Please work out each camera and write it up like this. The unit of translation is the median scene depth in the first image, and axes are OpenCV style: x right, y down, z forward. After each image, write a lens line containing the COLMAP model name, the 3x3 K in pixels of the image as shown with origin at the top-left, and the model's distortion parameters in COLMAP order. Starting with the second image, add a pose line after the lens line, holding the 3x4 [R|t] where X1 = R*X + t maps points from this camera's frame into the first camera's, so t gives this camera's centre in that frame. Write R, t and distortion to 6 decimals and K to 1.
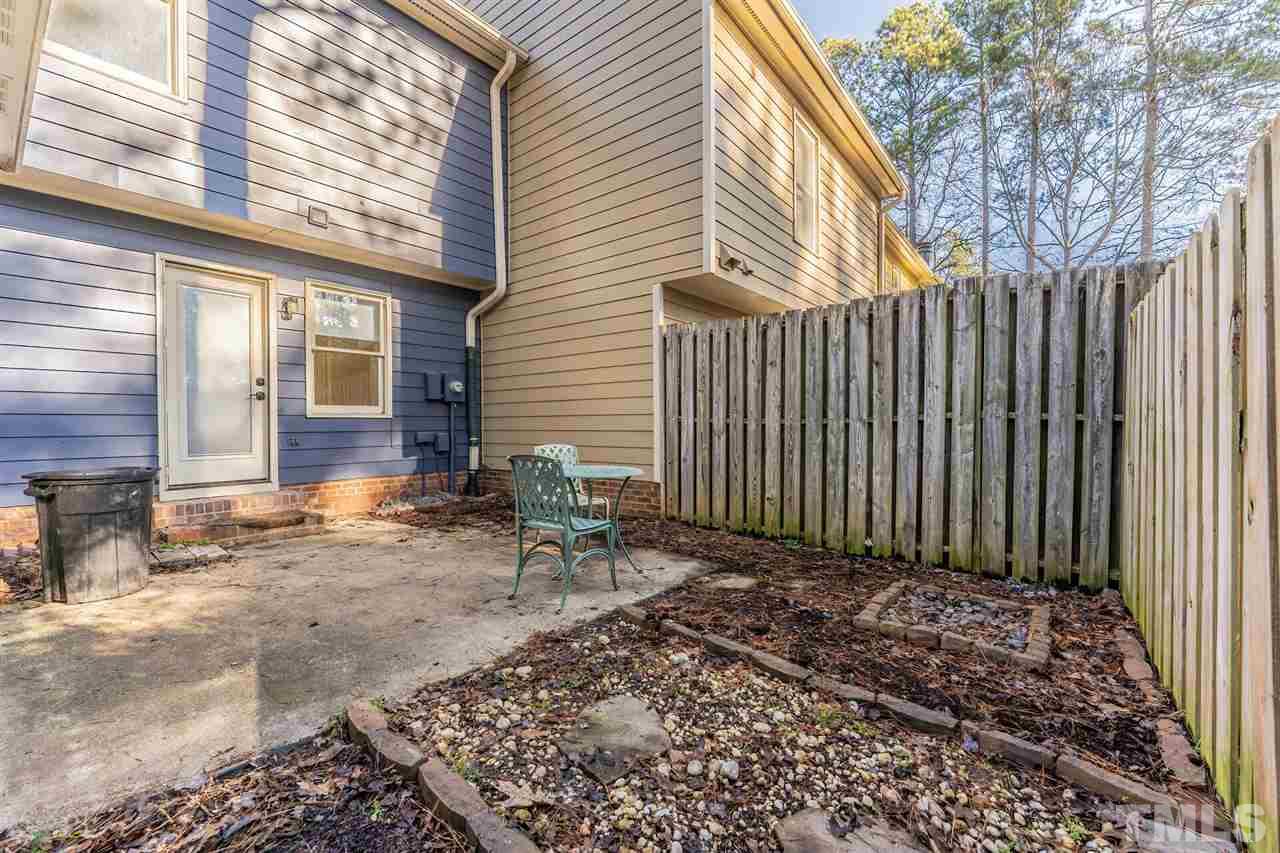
lens RADIAL K [[524.2, 0, 634.7], [0, 524.2, 424.7], [0, 0, 1]] dist [-0.000596, -0.000116]
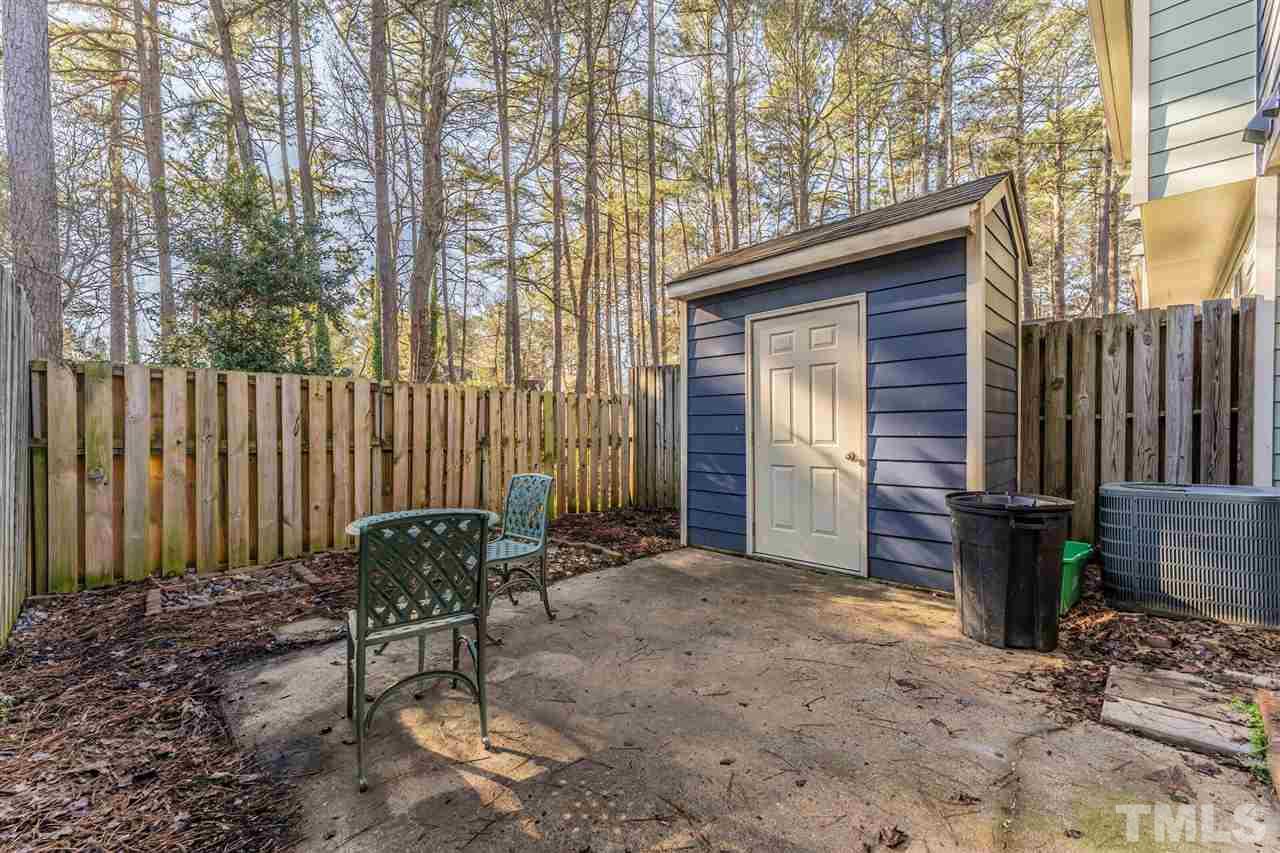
lens RADIAL K [[524.2, 0, 634.7], [0, 524.2, 424.7], [0, 0, 1]] dist [-0.000596, -0.000116]
pose [[-0.994877, 0.006042, 0.100915, -0.545663], [0.006913, 0.999942, 0.008285, -0.054924], [-0.100859, 0.008940, -0.994861, 2.177897]]
